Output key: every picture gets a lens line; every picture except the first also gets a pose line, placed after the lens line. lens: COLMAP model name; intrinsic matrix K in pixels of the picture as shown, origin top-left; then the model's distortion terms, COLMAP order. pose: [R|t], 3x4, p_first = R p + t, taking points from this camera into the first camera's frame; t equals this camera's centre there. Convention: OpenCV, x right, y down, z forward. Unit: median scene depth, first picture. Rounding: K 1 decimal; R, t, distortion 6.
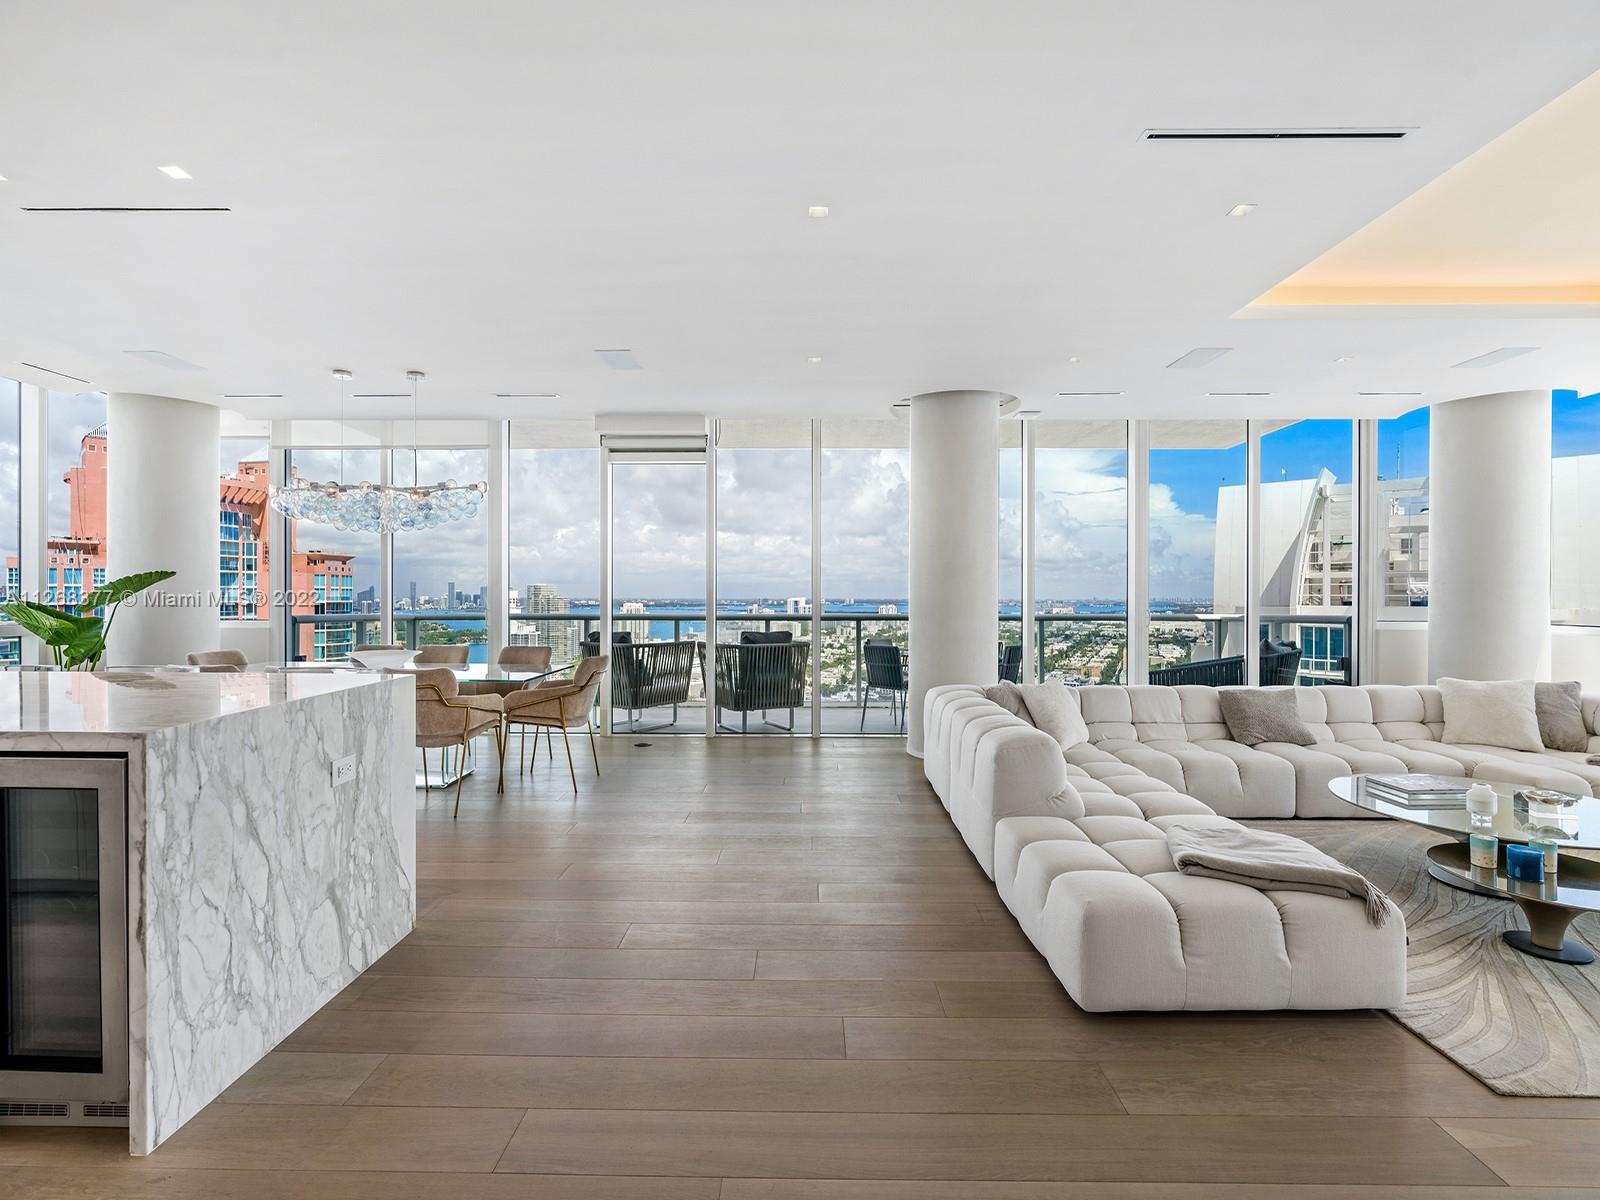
lens RADIAL K [[718.4, 0, 801.0], [0, 718.4, 597.8], [0, 0, 1]] dist [-0.012544, 0.003186]
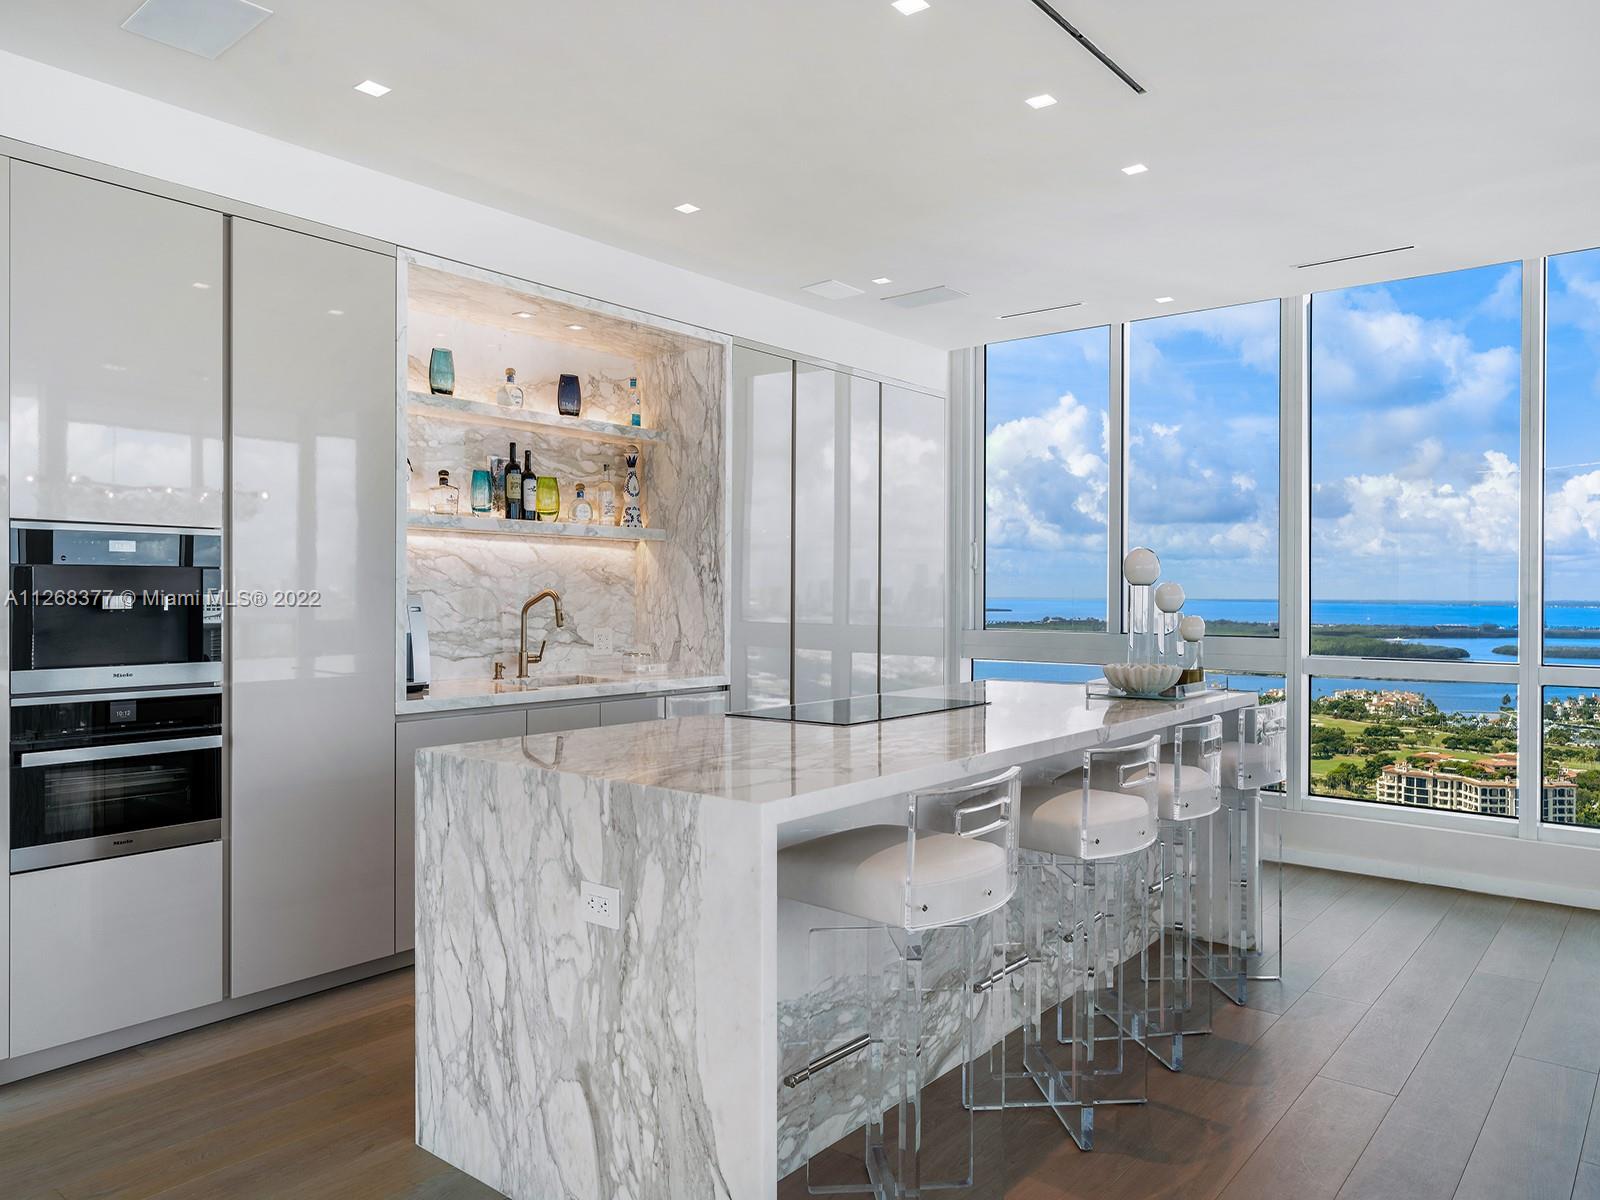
lens RADIAL K [[1109.7, 0, 787.2], [0, 1109.7, 593.0], [0, 0, 1]] dist [-0.001245, 0.003003]
pose [[-0.631227, -0.004757, -0.775583, 0.022791], [-0.009480, 0.999954, 0.001582, -0.042255], [0.775540, 0.008351, -0.631243, 1.904184]]
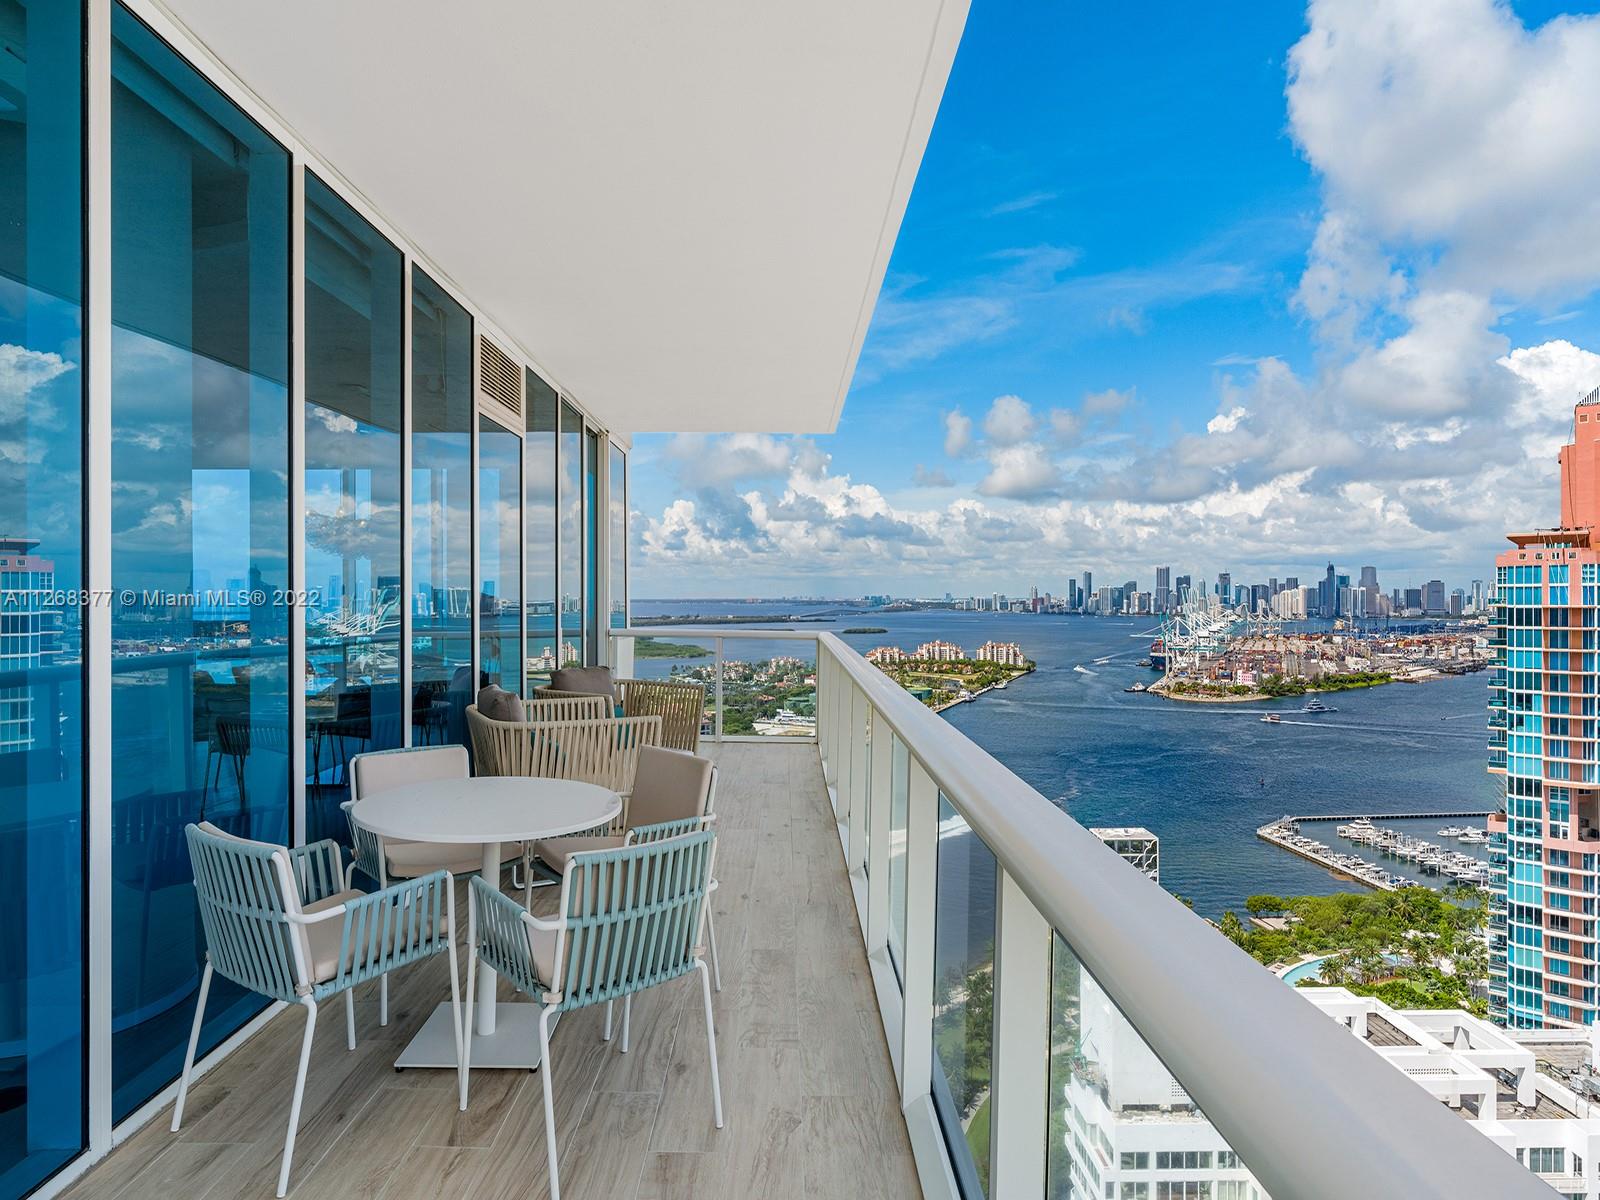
lens RADIAL K [[939.9, 0, 804.9], [0, 939.9, 600.5], [0, 0, 1]] dist [0.009478, 0.004065]
pose [[0.073579, 0.002152, -0.997287, 2.554774], [-0.001957, 0.999996, 0.002013, 0.024661], [0.997287, 0.001804, 0.073583, 1.287250]]
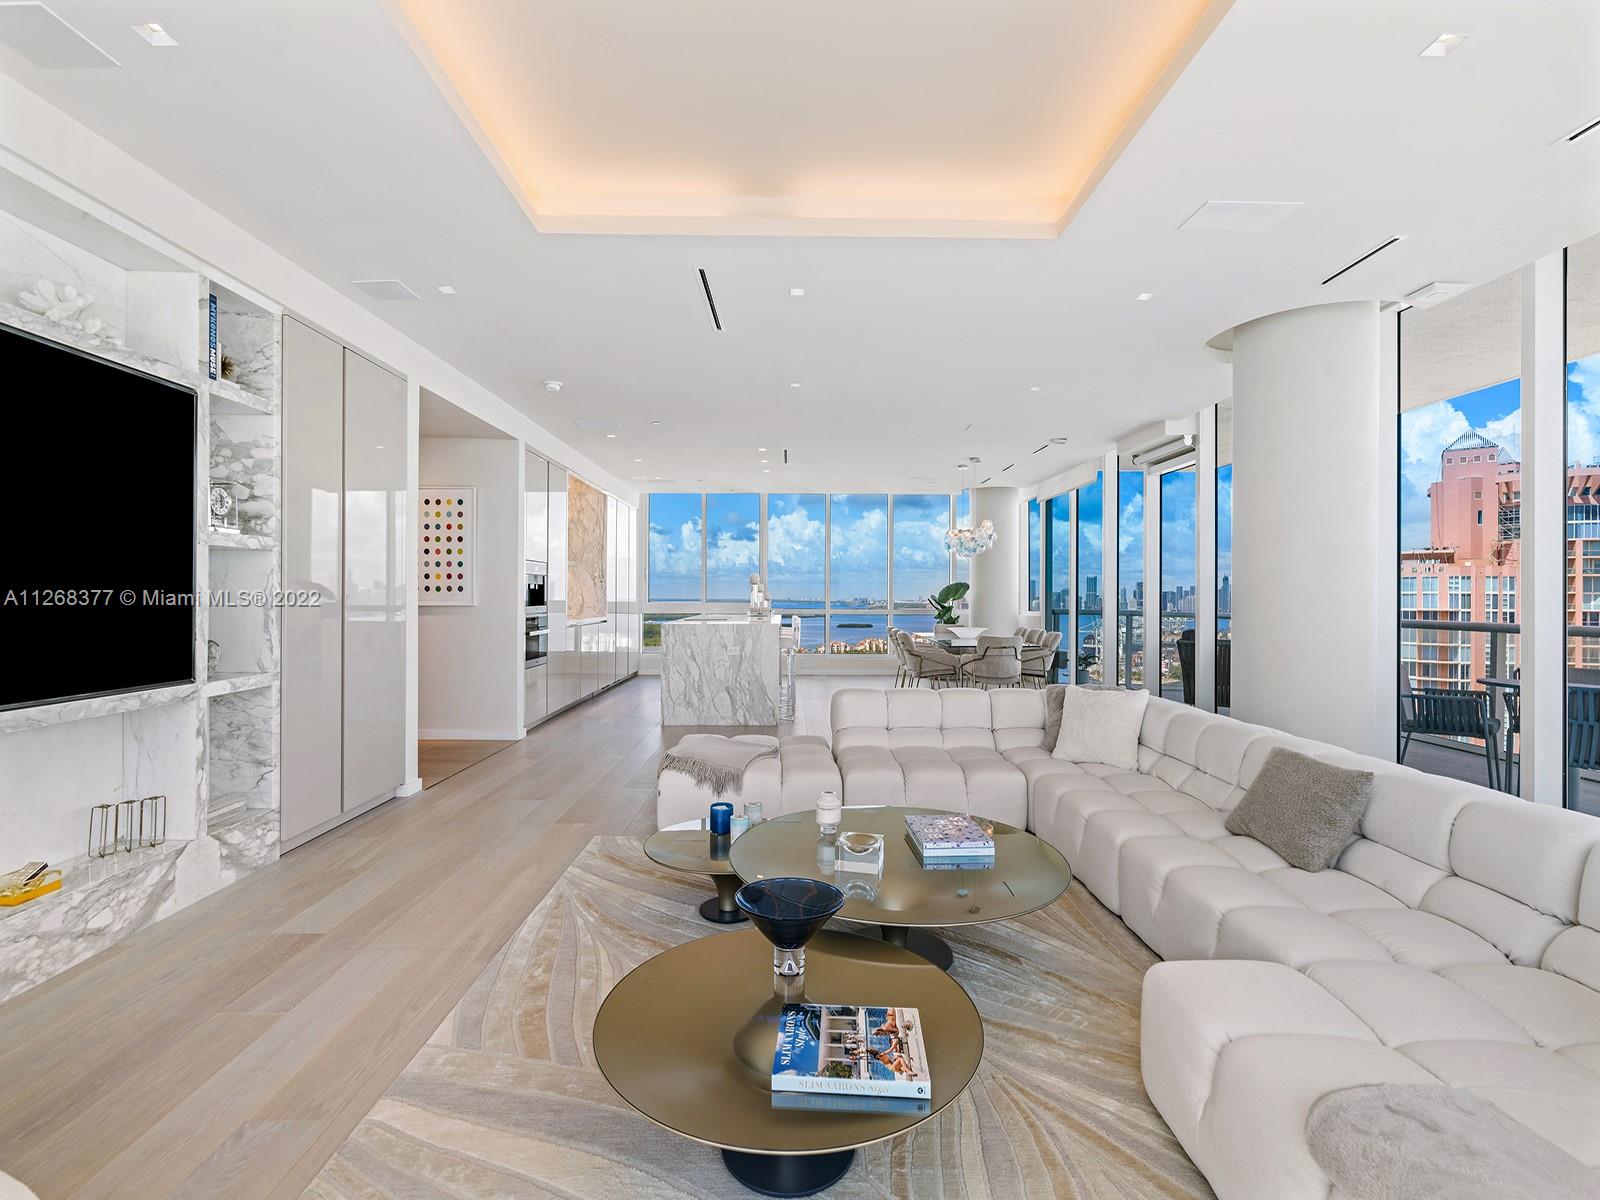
lens RADIAL K [[718.4, 0, 794.0], [0, 718.4, 595.6], [0, 0, 1]] dist [-0.012544, 0.003186]
pose [[0.017471, -0.003544, -0.999841, 2.537554], [-0.009604, 0.999947, -0.003712, 0.024023], [0.999801, 0.009667, 0.017436, 1.303286]]
